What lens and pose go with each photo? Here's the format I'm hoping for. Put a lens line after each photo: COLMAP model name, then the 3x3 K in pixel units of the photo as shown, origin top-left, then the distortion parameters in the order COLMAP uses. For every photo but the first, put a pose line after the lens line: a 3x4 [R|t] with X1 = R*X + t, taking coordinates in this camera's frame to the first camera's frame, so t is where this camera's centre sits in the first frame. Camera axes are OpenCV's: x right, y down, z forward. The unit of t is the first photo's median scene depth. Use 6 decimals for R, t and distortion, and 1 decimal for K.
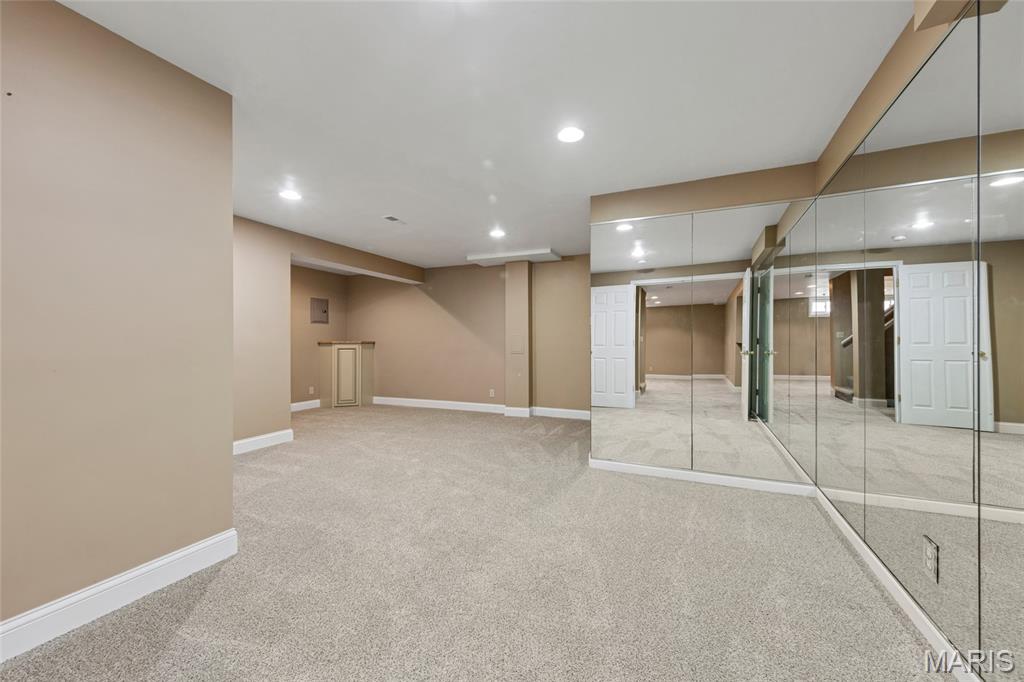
lens RADIAL K [[426.8, 0, 512.0], [0, 426.8, 341.0], [0, 0, 1]] dist [0.071486, 0.000023]
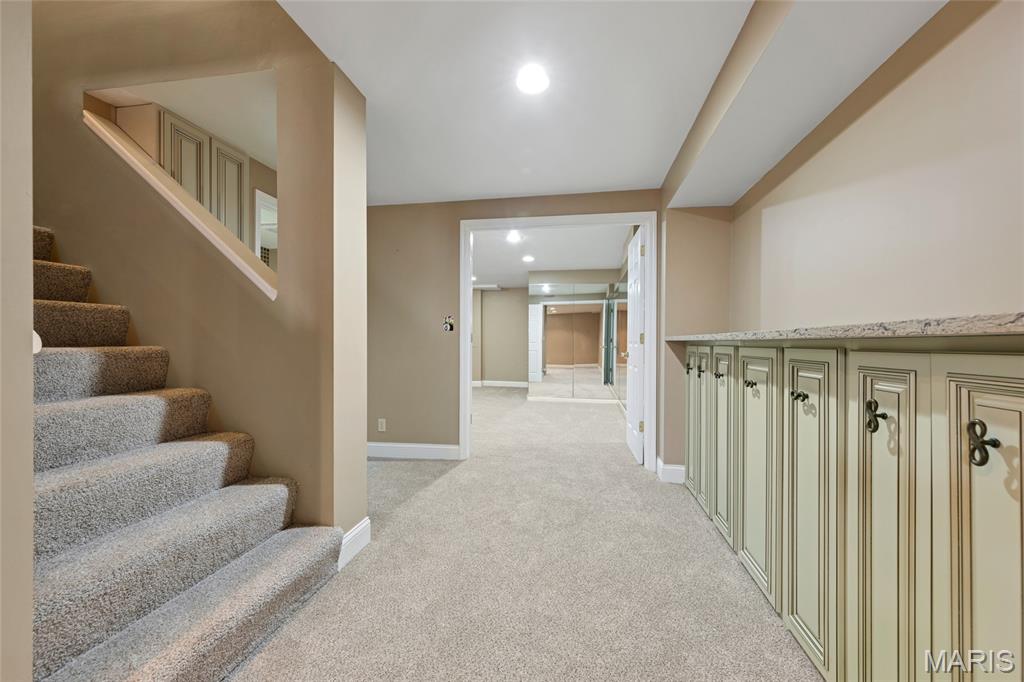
lens RADIAL K [[416.1, 0, 512.0], [0, 416.1, 341.0], [0, 0, 1]] dist [-0.000139, -0.000008]
pose [[0.973202, 0.001607, 0.229946, -0.180620], [-0.002694, 0.999987, 0.004412, -0.002374], [-0.229936, -0.004914, 0.973193, -0.478607]]
